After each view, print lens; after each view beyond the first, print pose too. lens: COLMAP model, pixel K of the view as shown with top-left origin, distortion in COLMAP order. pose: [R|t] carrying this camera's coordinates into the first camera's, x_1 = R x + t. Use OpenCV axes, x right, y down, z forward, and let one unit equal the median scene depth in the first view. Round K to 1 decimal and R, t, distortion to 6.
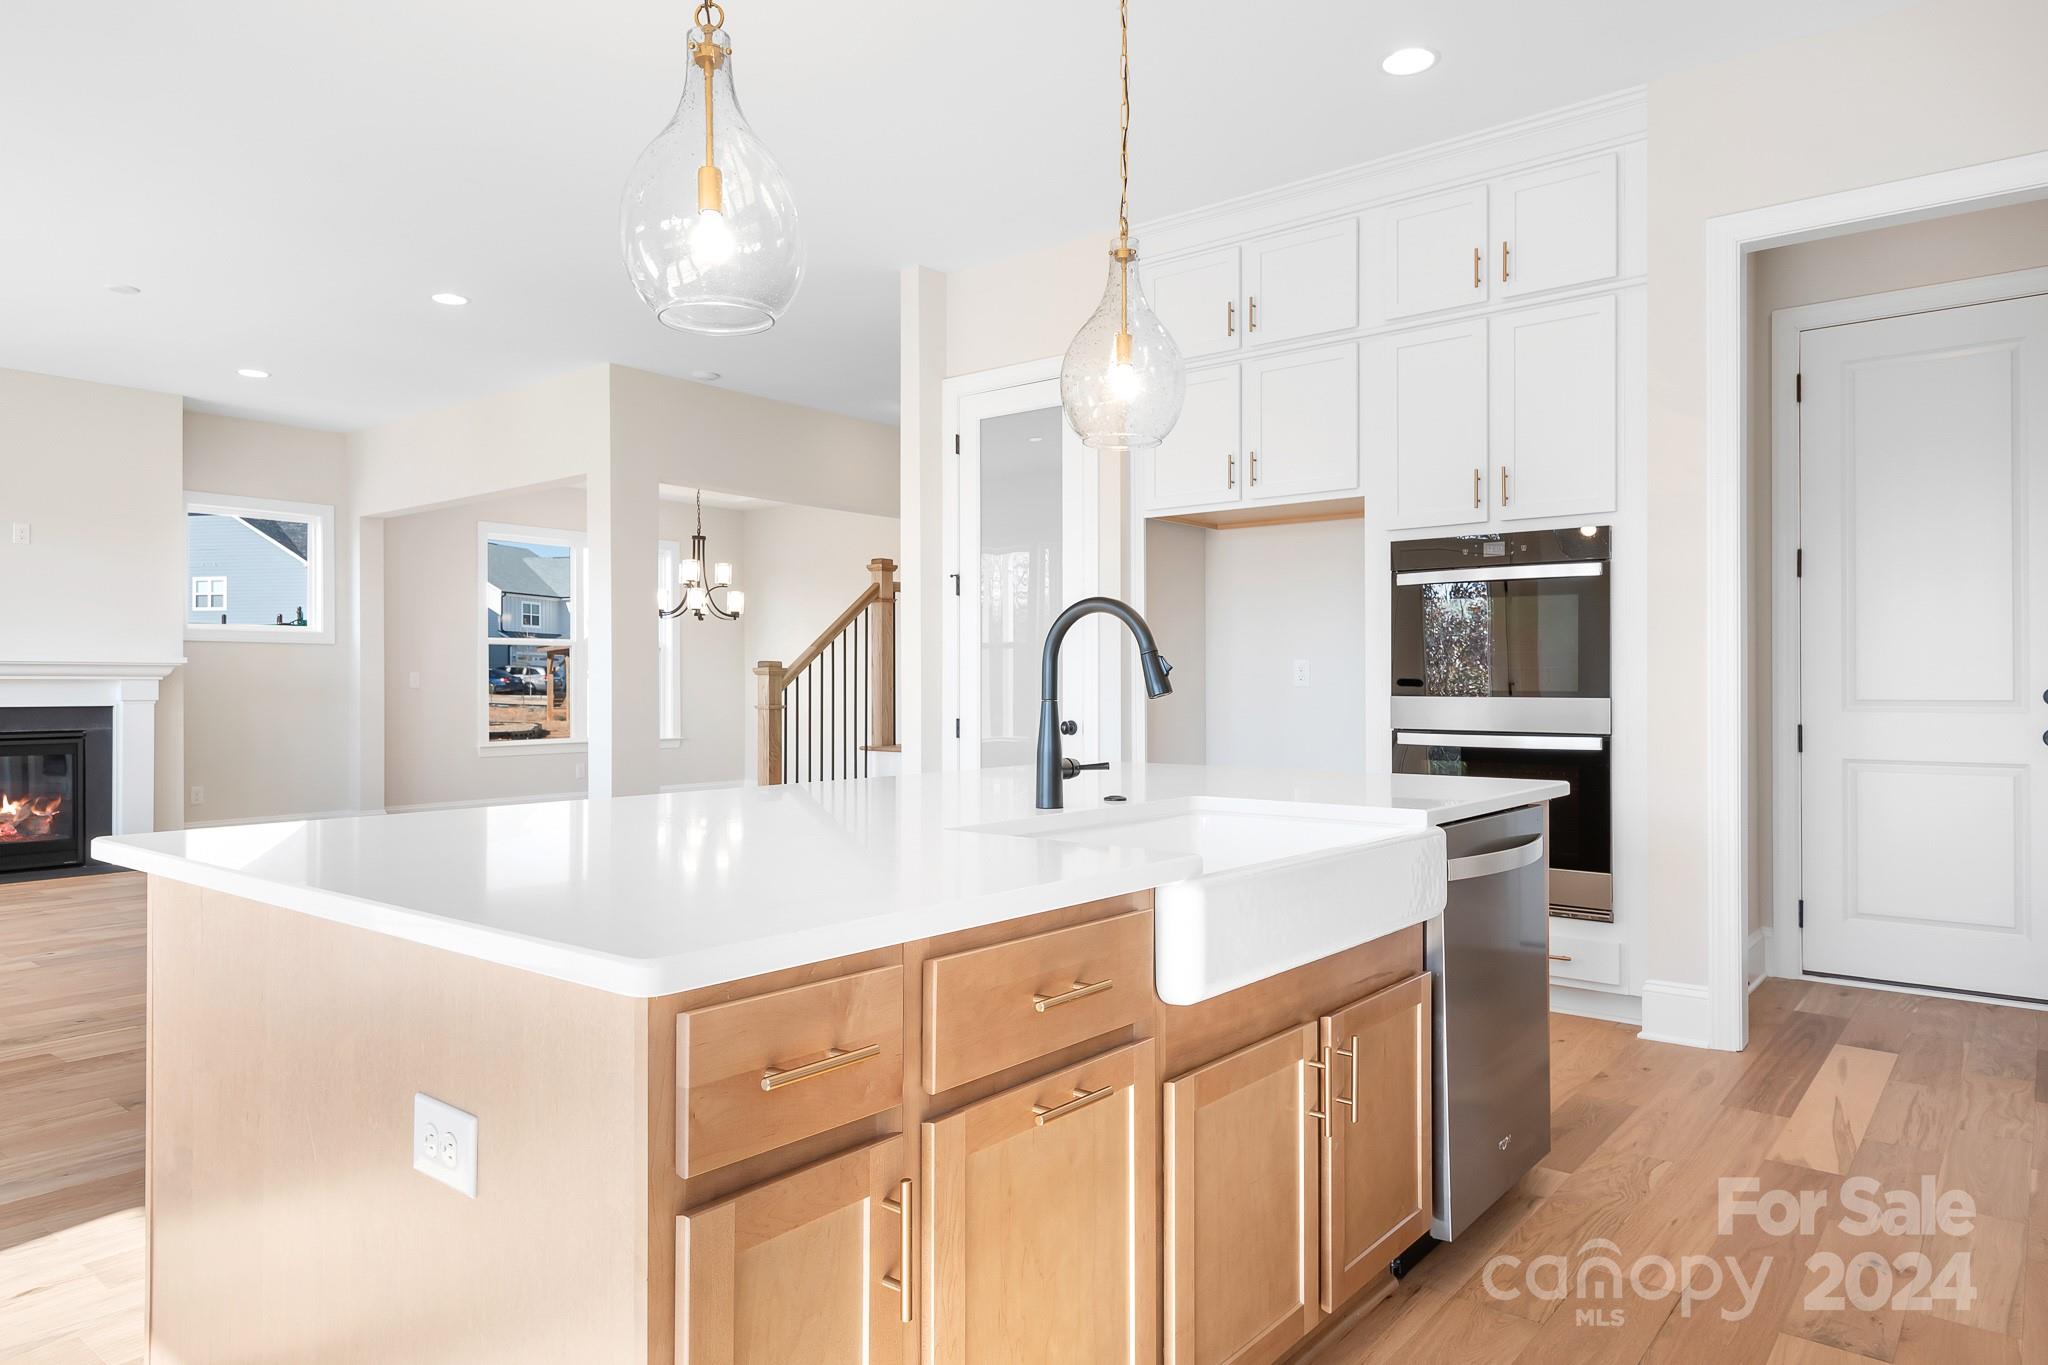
lens RADIAL K [[1271.0, 0, 1024.0], [0, 1271.0, 682.5], [0, 0, 1]] dist [0.000070, 0.000002]
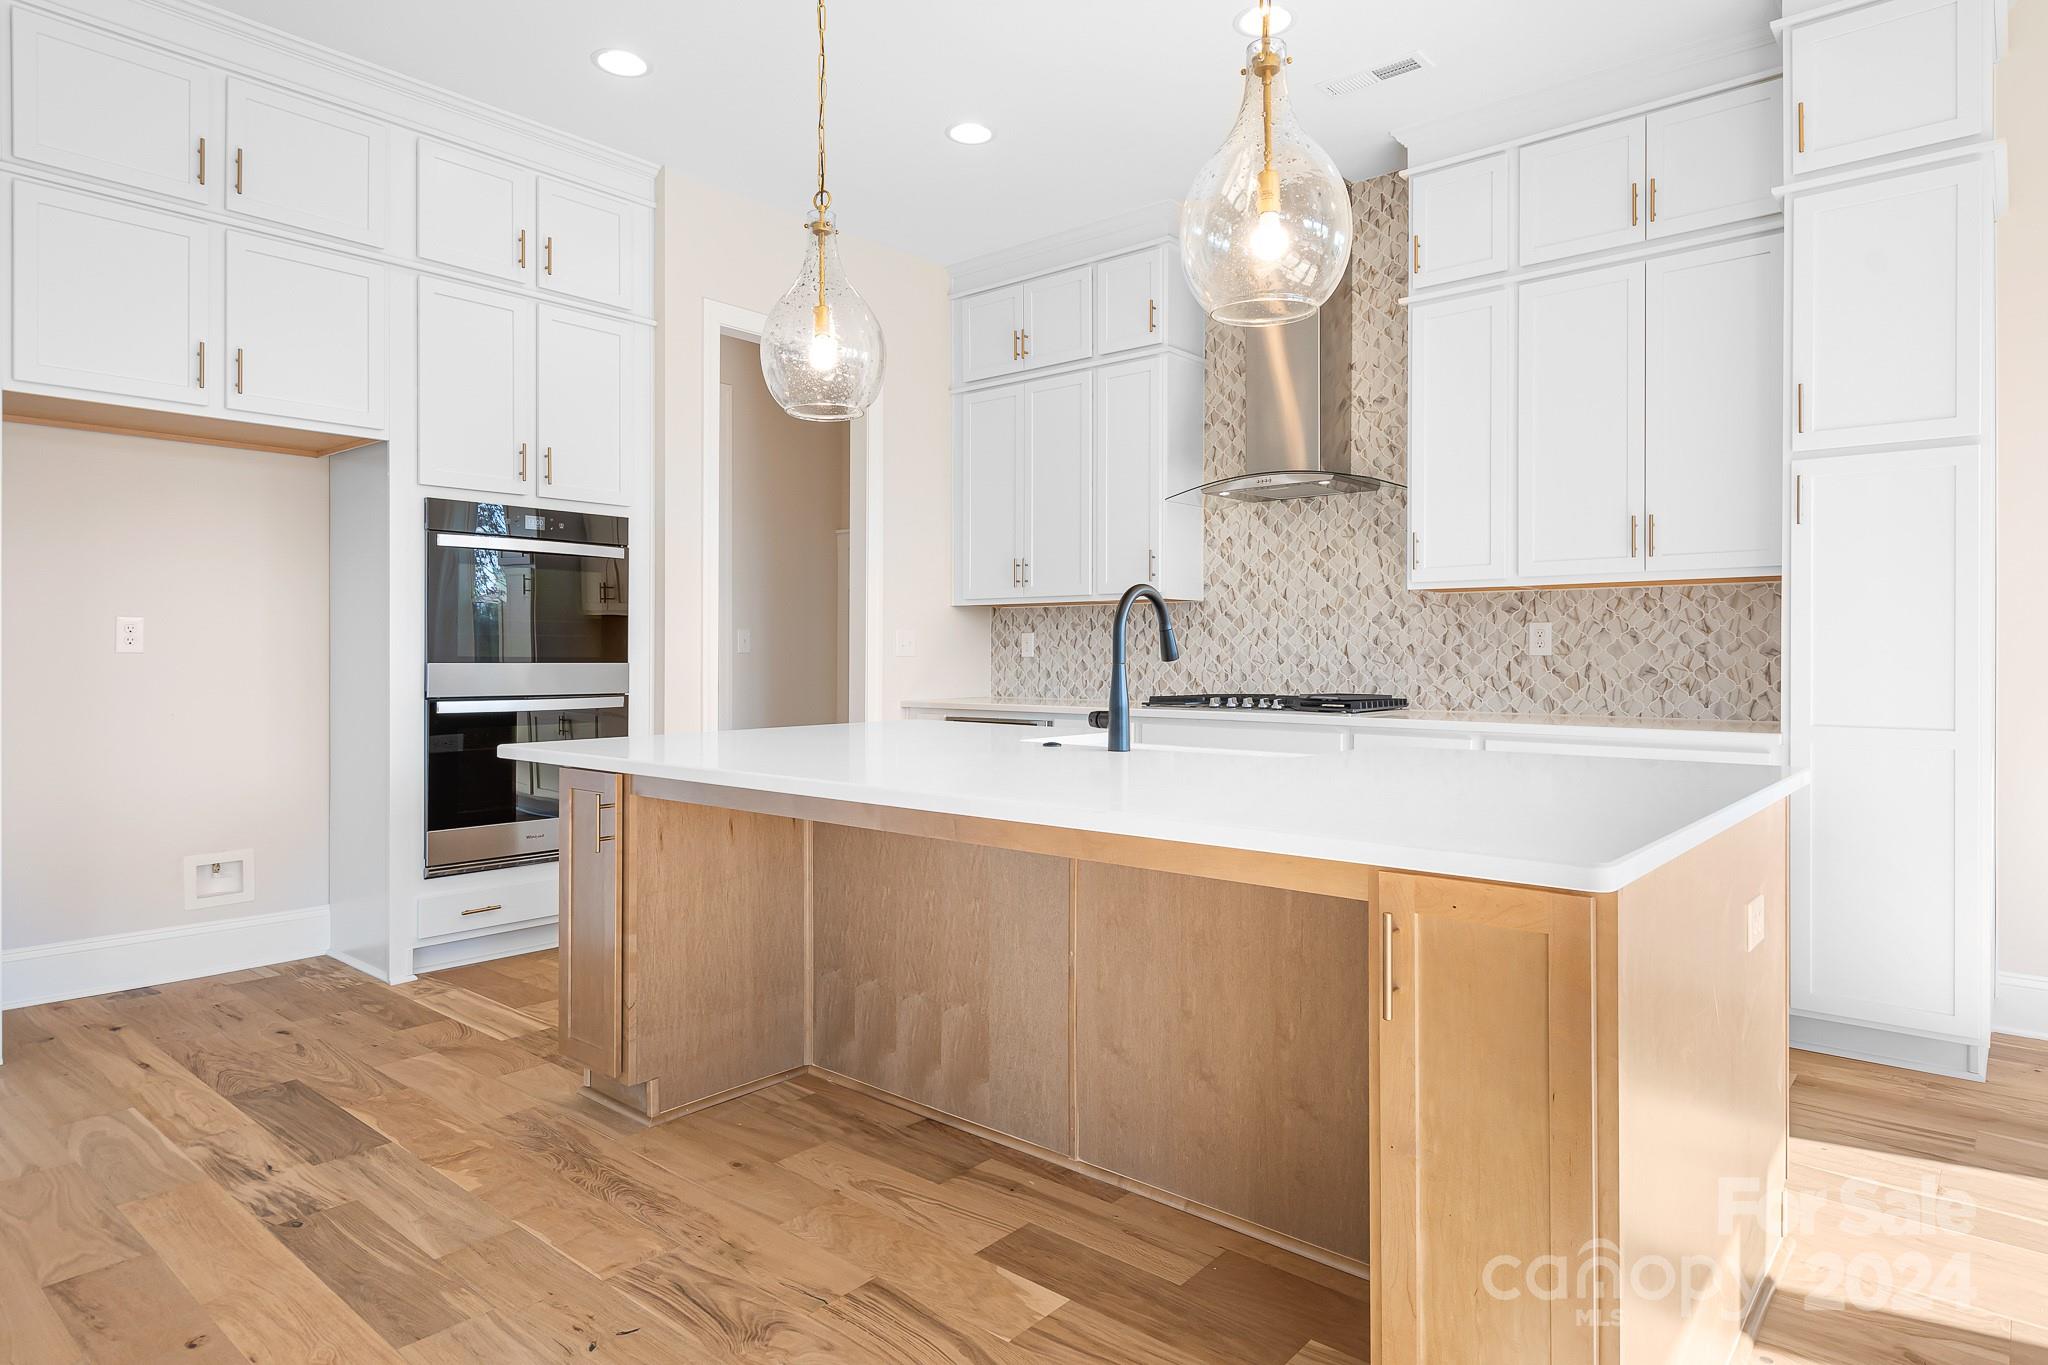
lens RADIAL K [[1173.4, 0, 1024.1], [0, 1173.4, 657.4], [0, 0, 1]] dist [0.021287, -0.010656]
pose [[0.035410, -0.004386, 0.999363, -0.591517], [-0.006788, 0.999966, 0.004629, -0.000362], [-0.999350, -0.006948, 0.035379, 0.555285]]
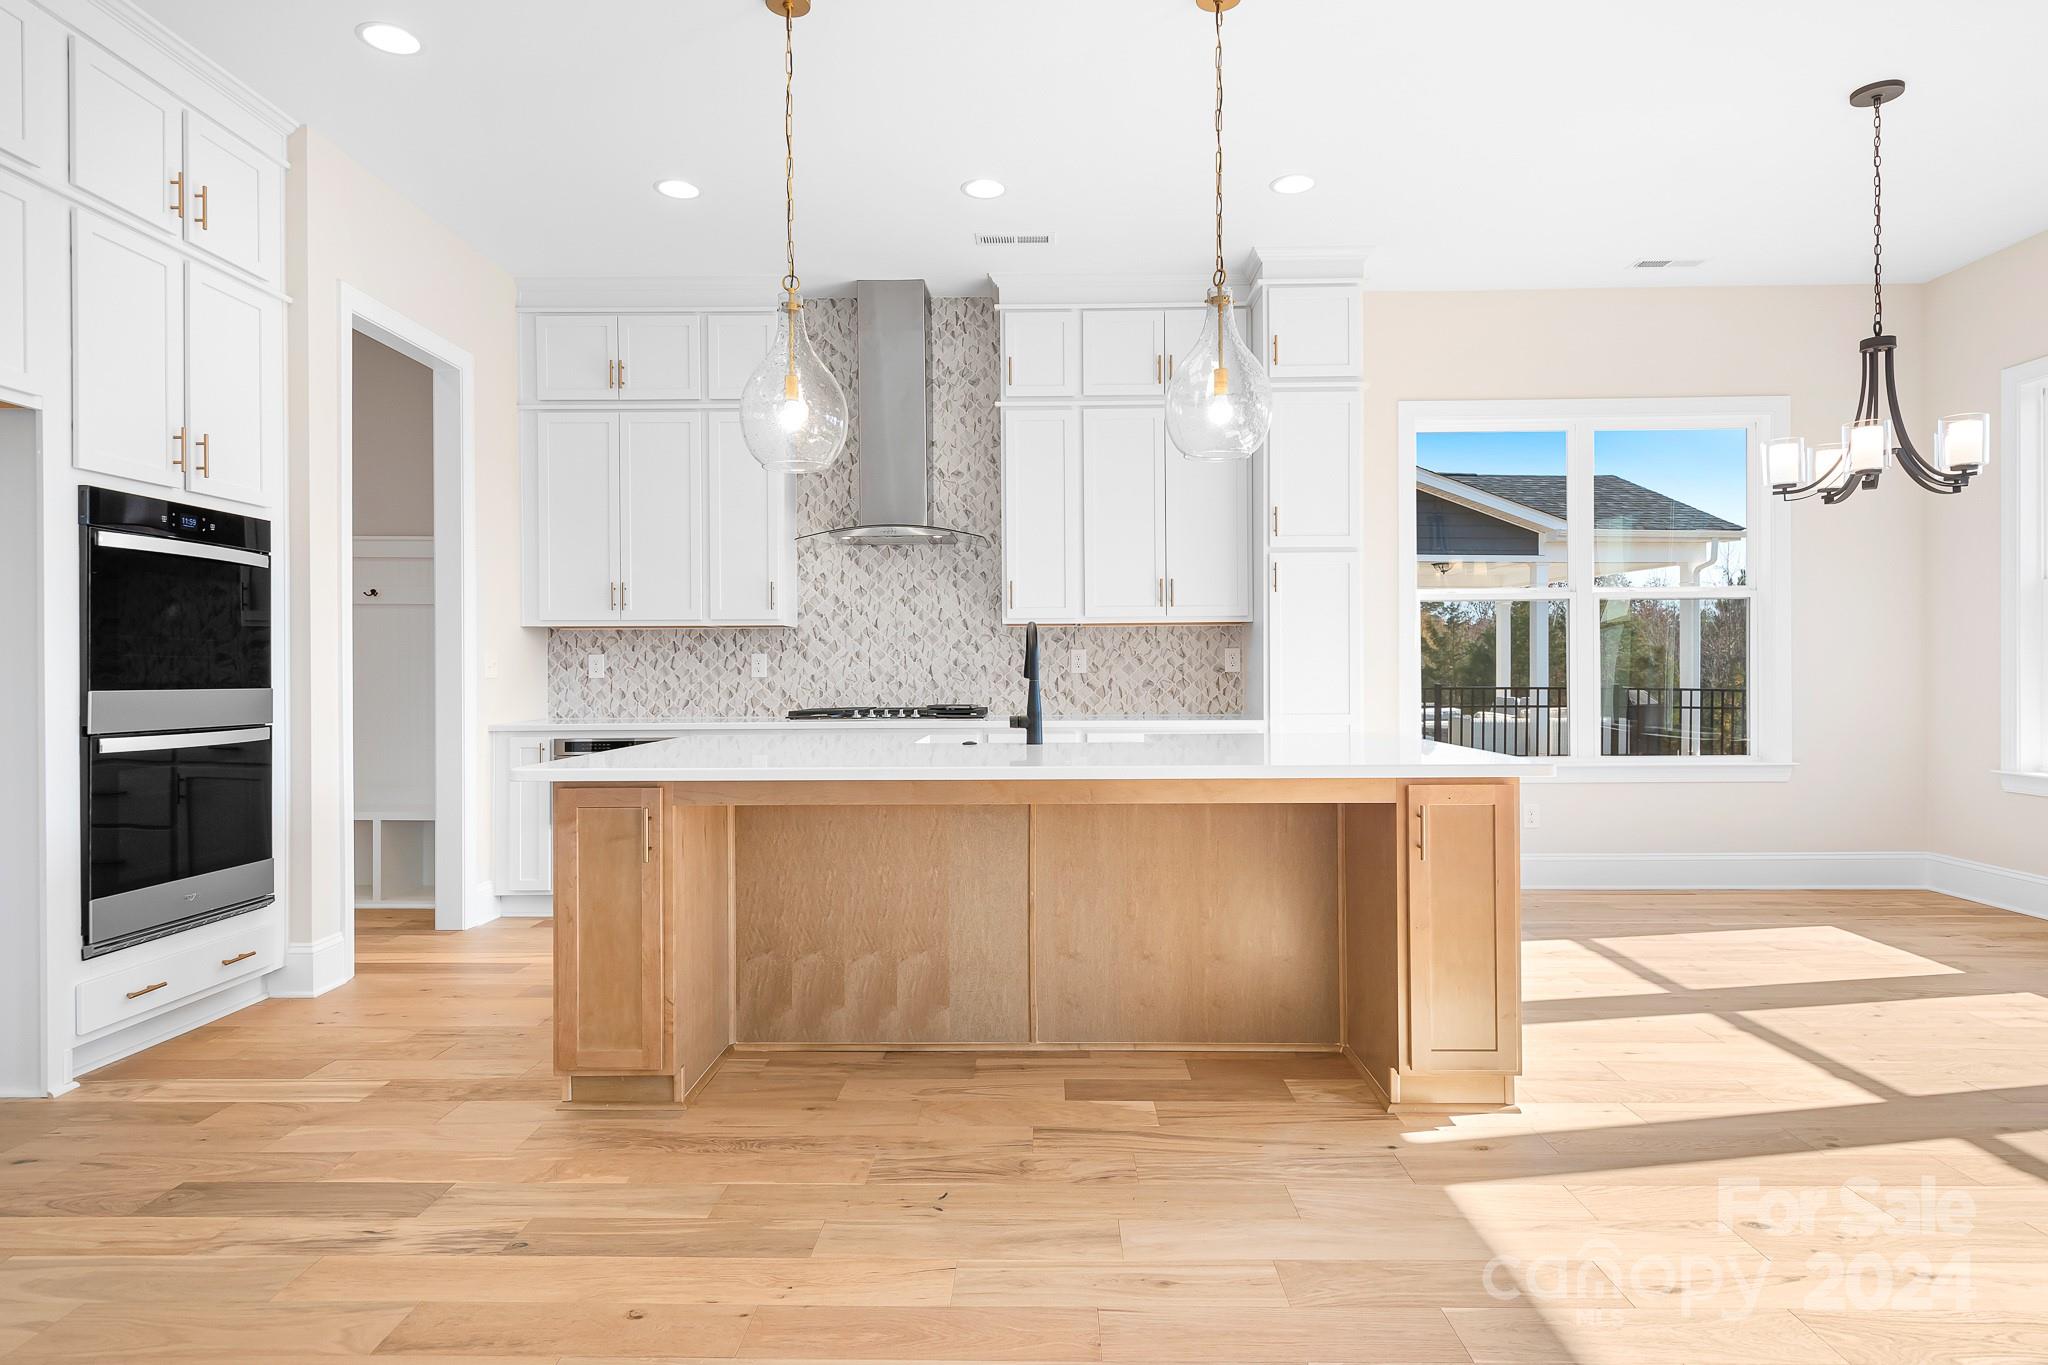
lens RADIAL K [[1167.2, 0, 1024.0], [0, 1167.2, 682.5], [0, 0, 1]] dist [0.006864, -0.001004]
pose [[-0.610253, -0.005051, 0.792190, -0.628616], [0.000330, 0.999978, 0.006630, 0.001484], [-0.792206, 0.004308, -0.610238, 1.031553]]
